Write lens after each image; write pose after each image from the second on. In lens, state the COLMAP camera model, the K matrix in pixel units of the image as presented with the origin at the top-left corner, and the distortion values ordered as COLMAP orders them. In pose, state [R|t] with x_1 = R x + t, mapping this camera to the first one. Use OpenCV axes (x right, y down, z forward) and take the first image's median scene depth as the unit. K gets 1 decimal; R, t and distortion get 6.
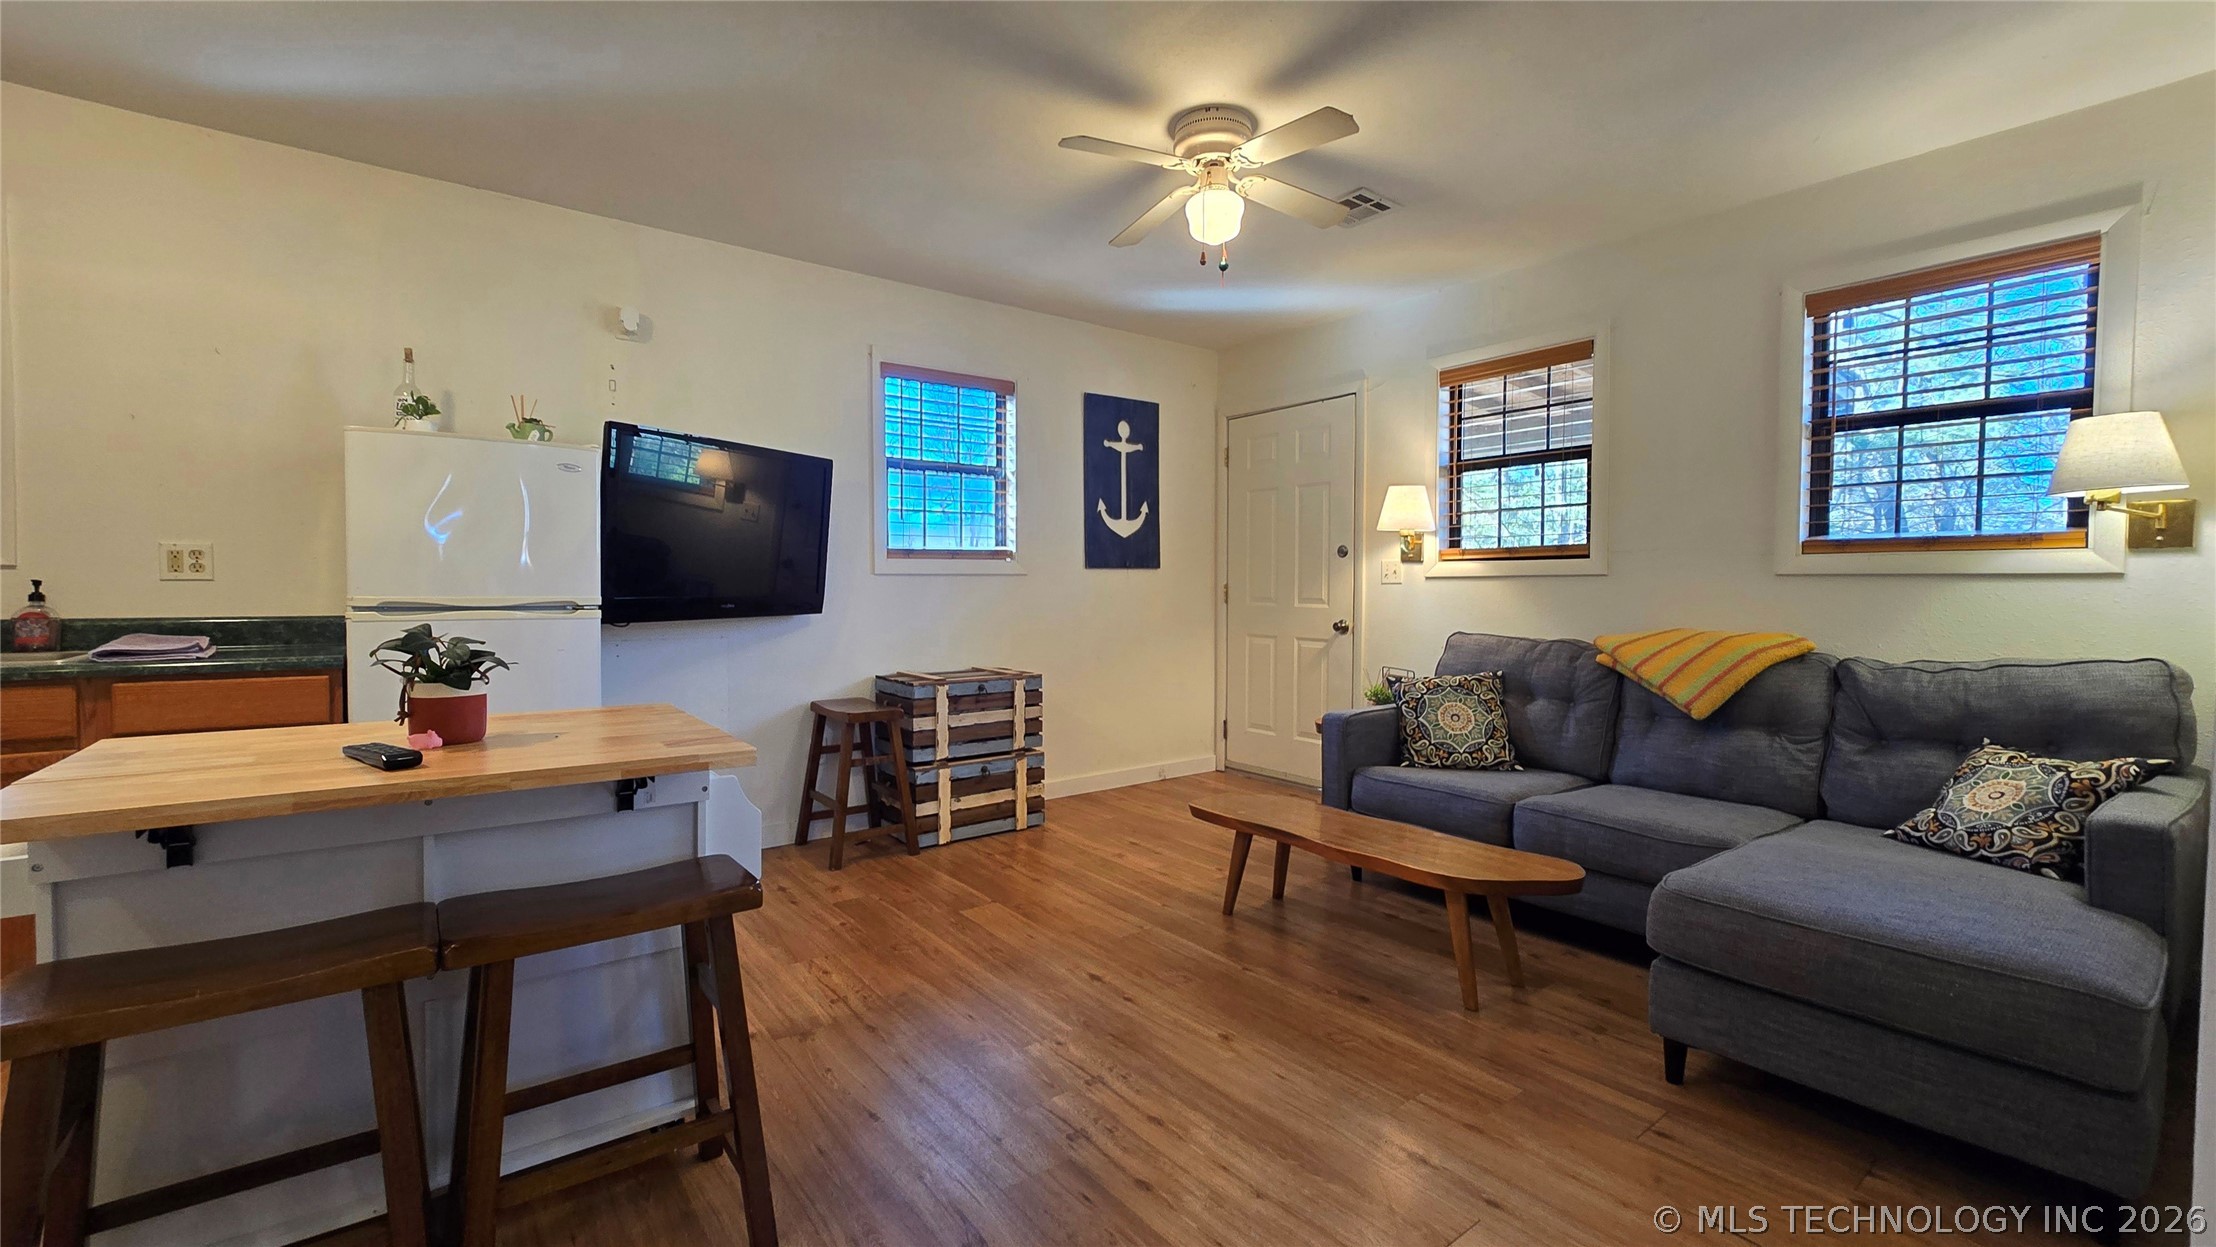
lens RADIAL K [[905.9, 0, 1107.2], [0, 905.9, 615.0], [0, 0, 1]] dist [-0.000093, 0.000398]
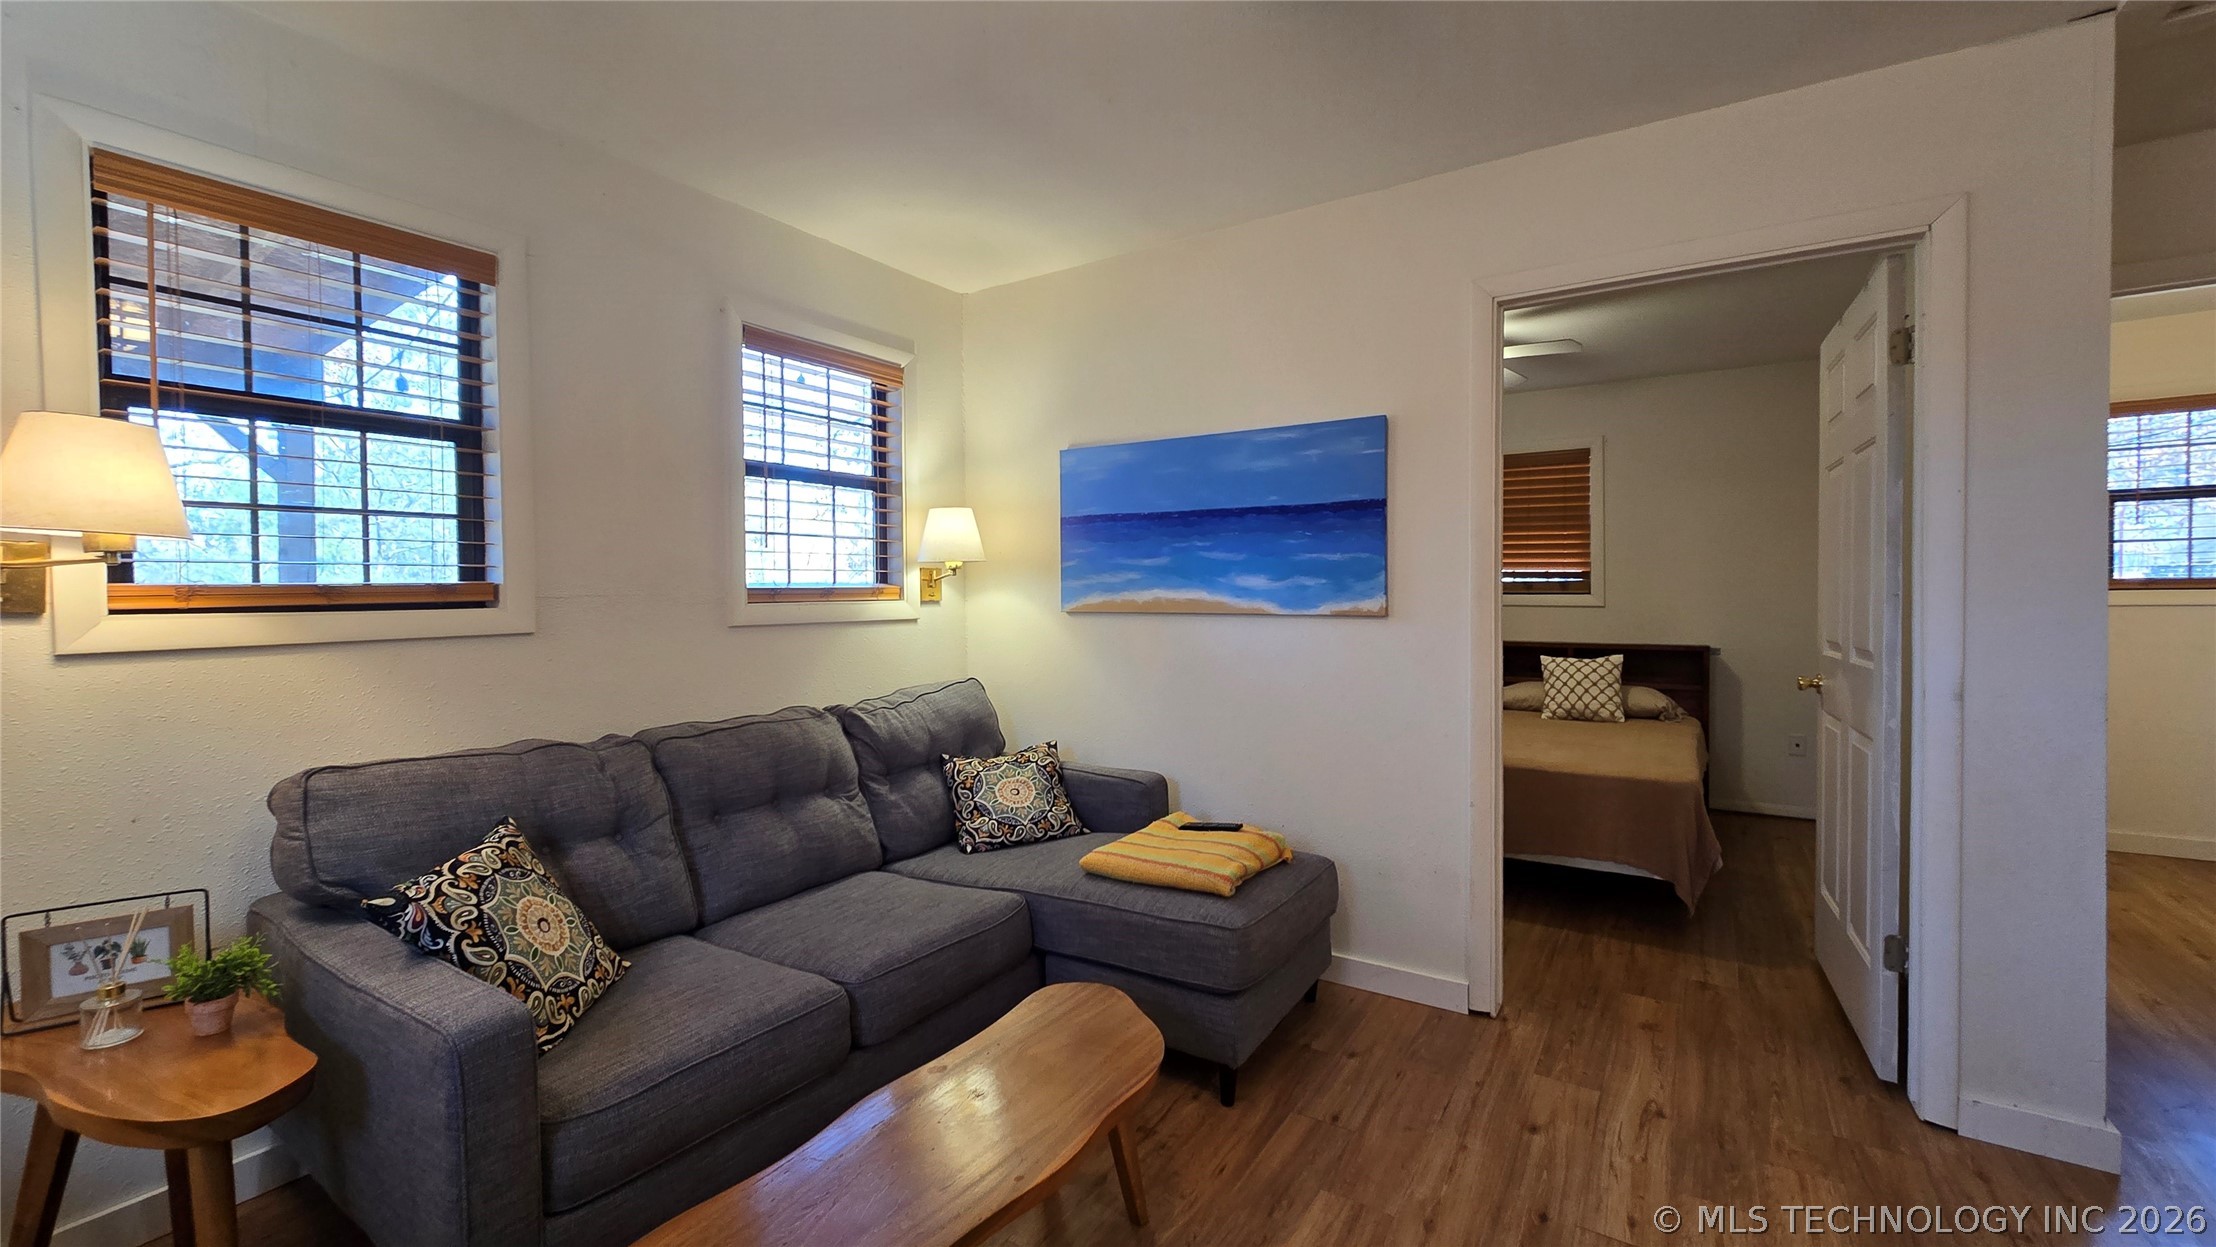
lens RADIAL K [[903.6, 0, 1102.0], [0, 903.6, 606.9], [0, 0, 1]] dist [-0.000182, 0.000291]
pose [[-0.328550, -0.019941, 0.944276, -0.182373], [0.036326, 0.998771, 0.033731, -0.066649], [-0.943788, 0.045385, -0.327421, 0.785479]]
